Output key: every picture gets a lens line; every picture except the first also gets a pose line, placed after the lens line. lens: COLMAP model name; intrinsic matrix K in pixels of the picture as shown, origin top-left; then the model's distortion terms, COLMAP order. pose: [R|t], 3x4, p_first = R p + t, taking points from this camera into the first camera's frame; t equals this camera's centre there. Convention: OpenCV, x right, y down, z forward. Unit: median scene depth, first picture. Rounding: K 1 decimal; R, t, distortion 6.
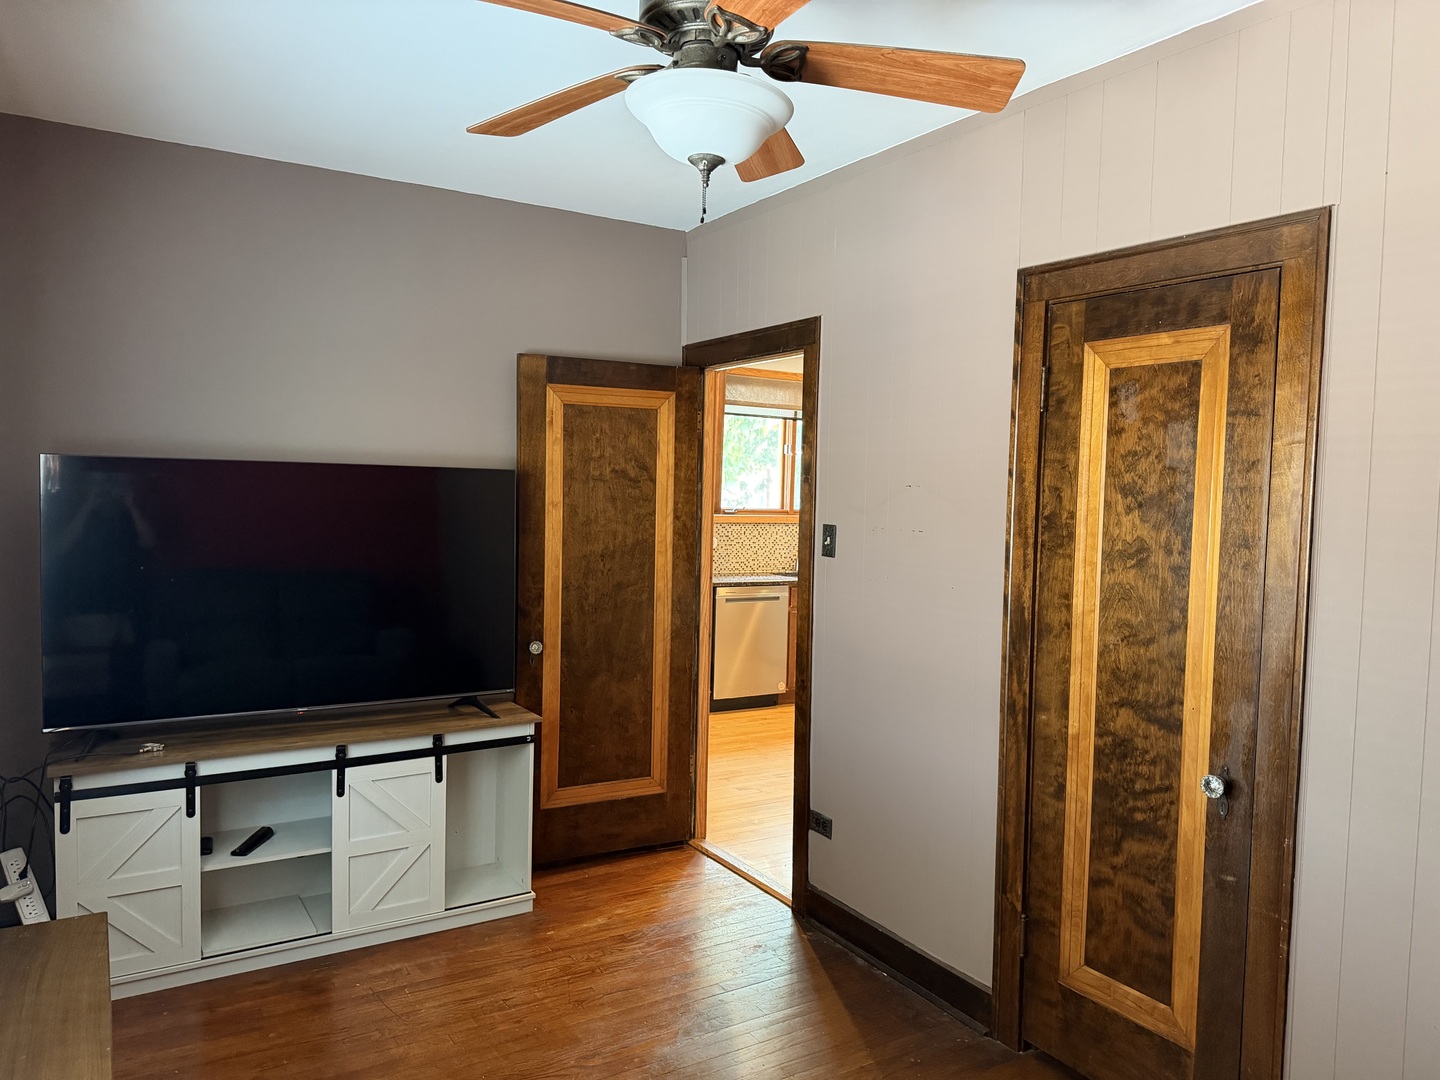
lens RADIAL K [[1009.9, 0, 720.5], [0, 1009.9, 540.9], [0, 0, 1]] dist [0.025026, -0.044238]
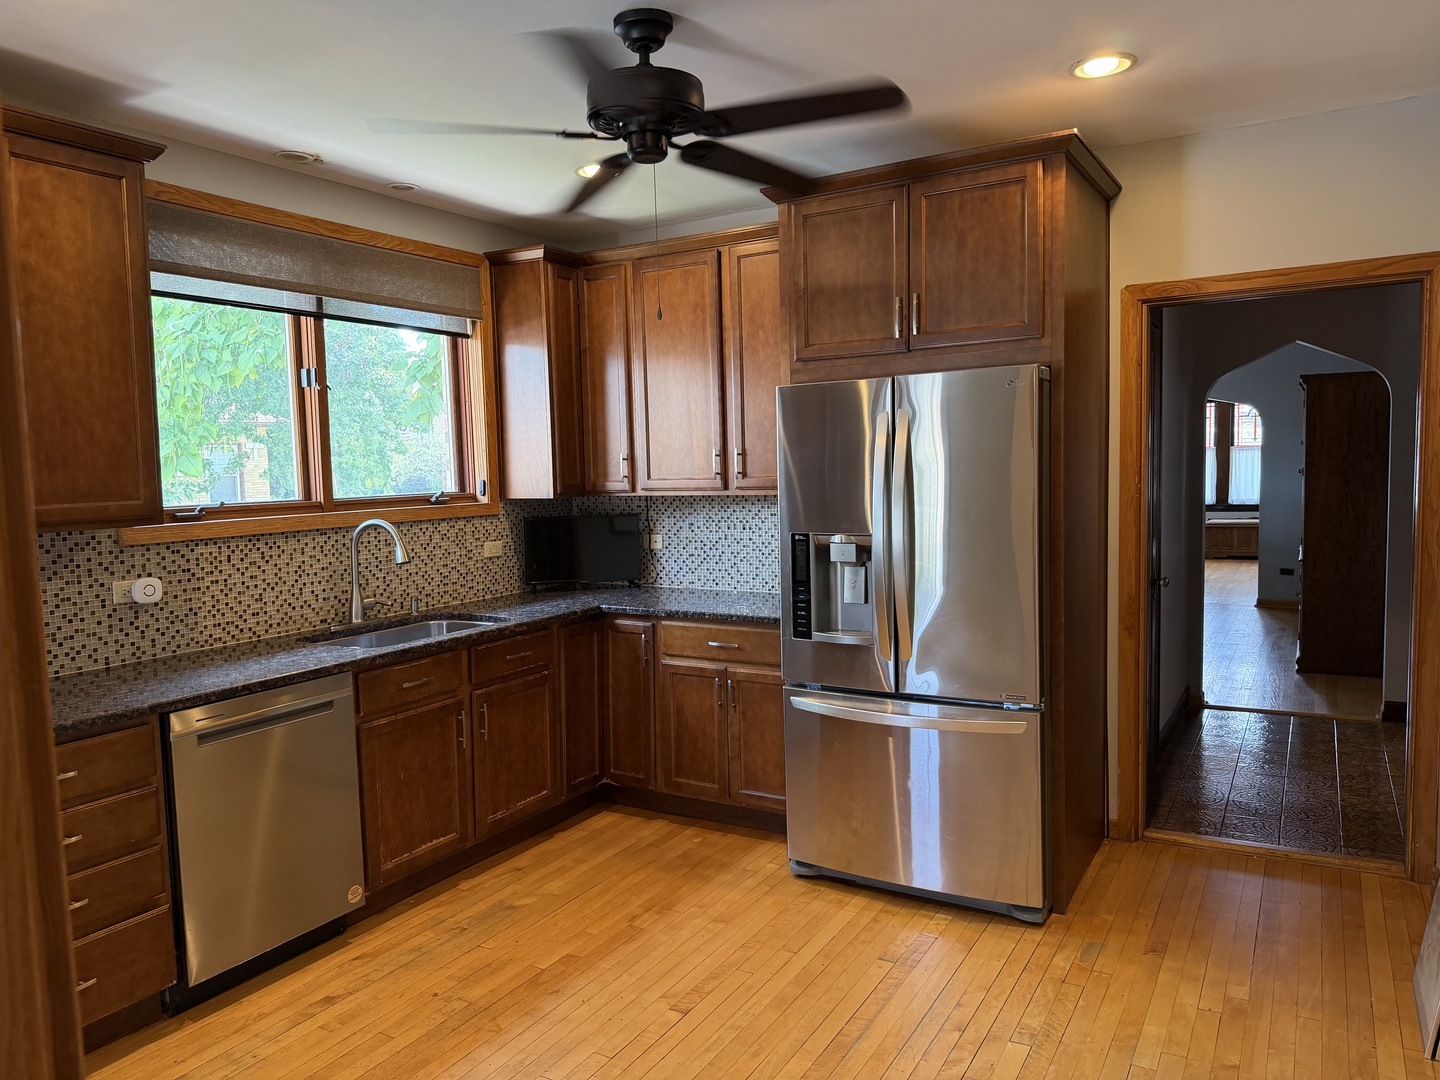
lens RADIAL K [[1009.9, 0, 718.1], [0, 1009.9, 535.3], [0, 0, 1]] dist [0.025026, -0.044238]
pose [[0.880508, -0.090774, 0.465258, 0.006363], [0.078714, 0.995866, 0.045330, -0.021612], [-0.467449, -0.003291, 0.884014, 0.482451]]
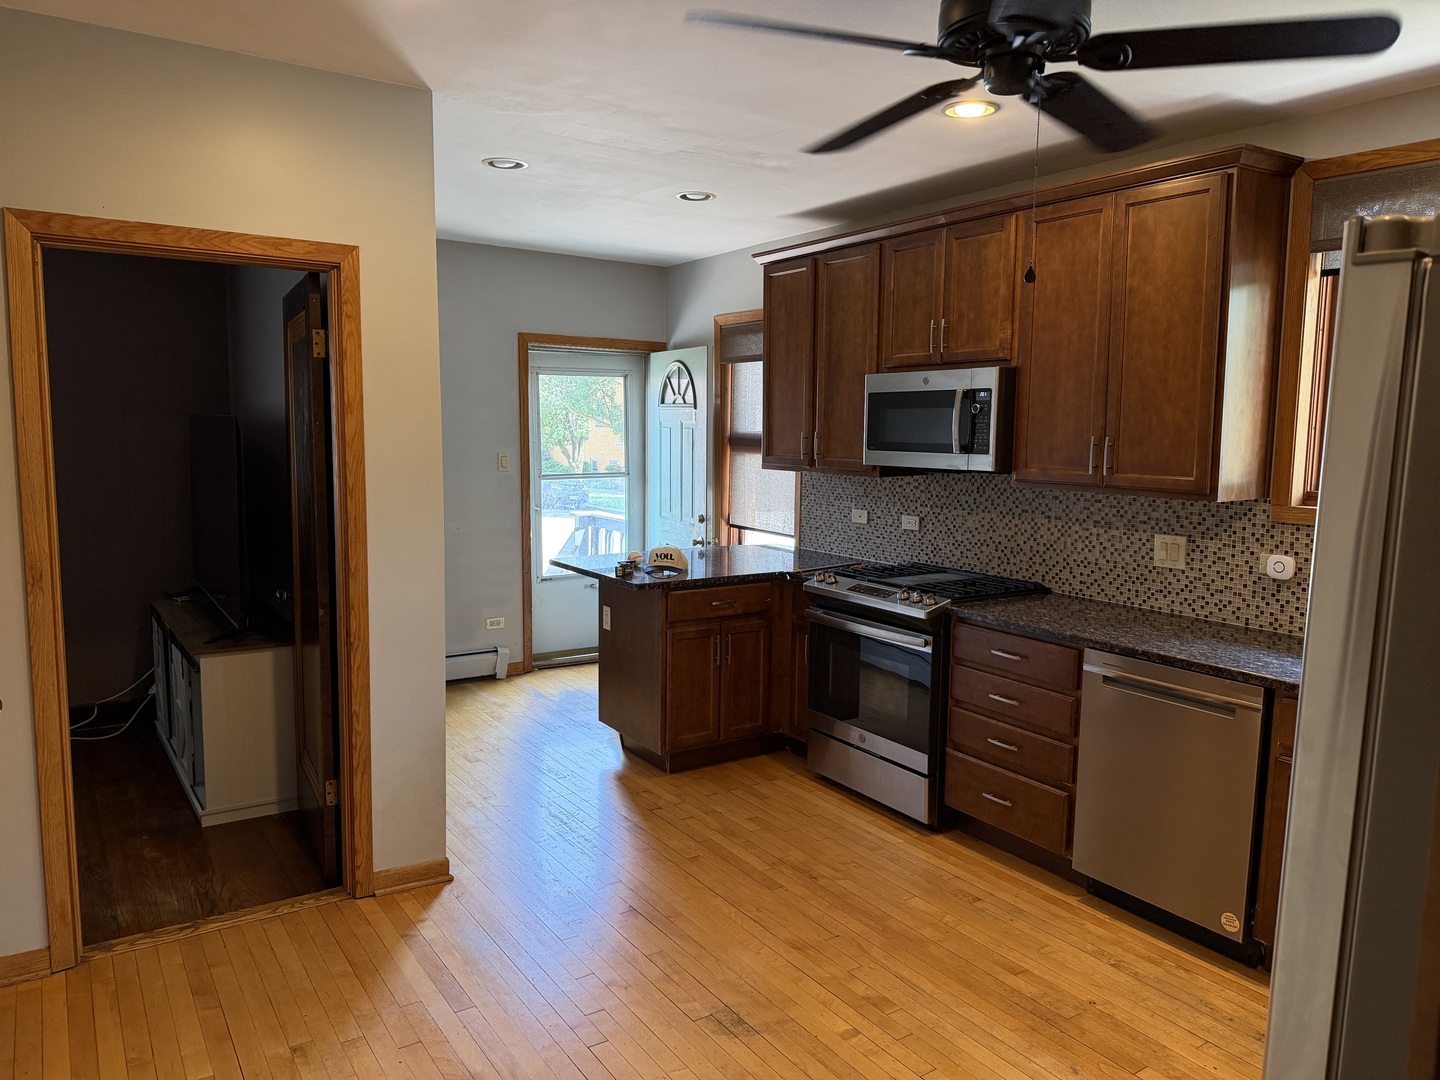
lens RADIAL K [[1009.9, 0, 723.5], [0, 1009.9, 540.1], [0, 0, 1]] dist [0.025026, -0.044238]
pose [[0.052480, 0.085116, -0.994988, 0.434278], [-0.063203, 0.994647, 0.081754, -0.031110], [0.996620, 0.058596, 0.057579, 0.708845]]
